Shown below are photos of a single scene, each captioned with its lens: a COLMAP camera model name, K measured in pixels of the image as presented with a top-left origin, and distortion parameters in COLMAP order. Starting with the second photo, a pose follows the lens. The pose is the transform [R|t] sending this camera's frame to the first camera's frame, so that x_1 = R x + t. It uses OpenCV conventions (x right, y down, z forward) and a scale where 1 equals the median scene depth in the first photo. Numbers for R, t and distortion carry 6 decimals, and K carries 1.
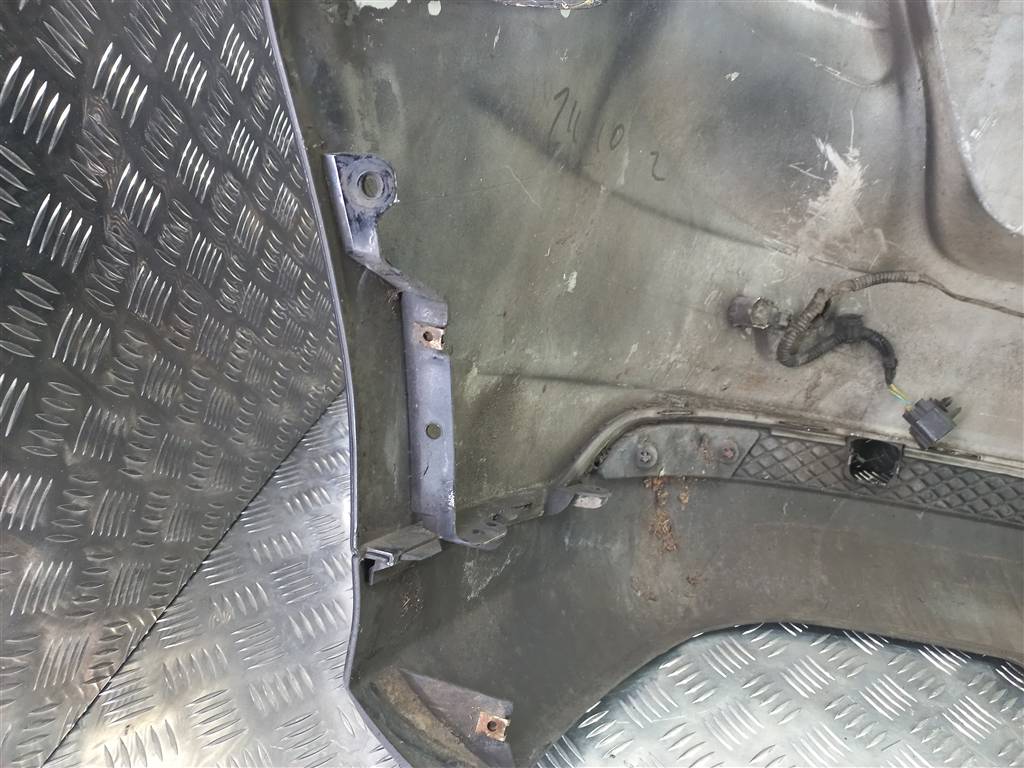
lens RADIAL K [[752.8, 0, 484.9], [0, 752.8, 406.4], [0, 0, 1]] dist [0.015717, 0.001410]
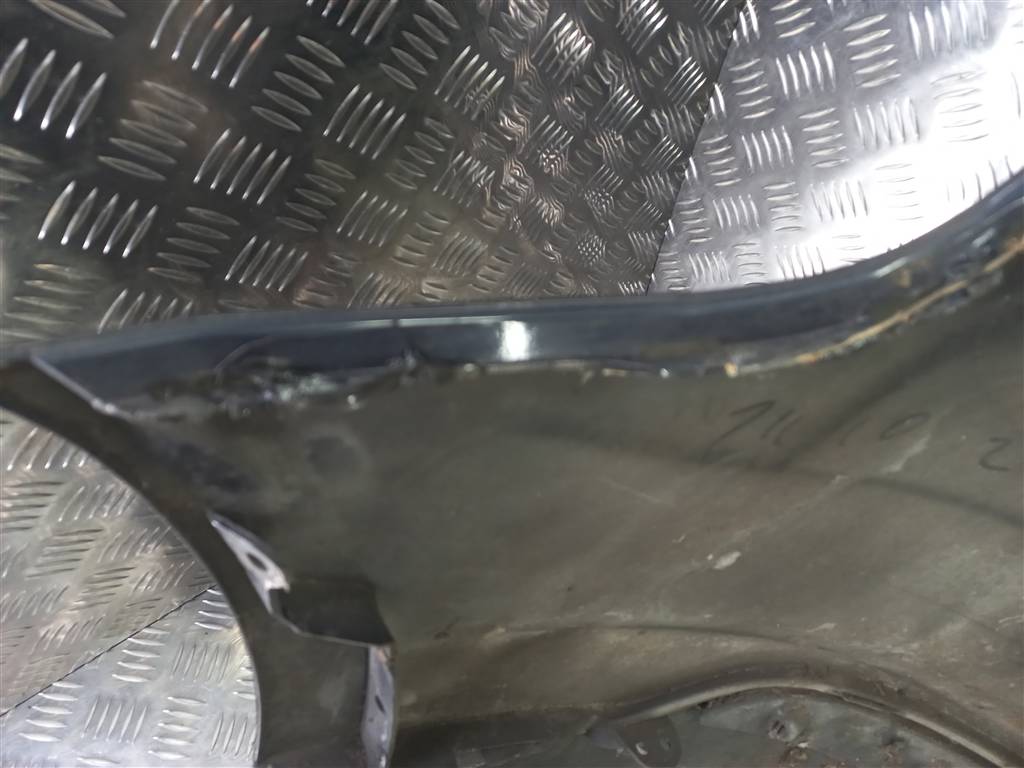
lens RADIAL K [[737.6, 0, 512.0], [0, 737.6, 384.0], [0, 0, 1]] dist [0.020984, 0.001999]
pose [[0.764329, 0.502931, -0.403561, 0.144332], [-0.329970, 0.842751, 0.425313, -0.482431], [0.554004, -0.191916, 0.810091, 0.332658]]
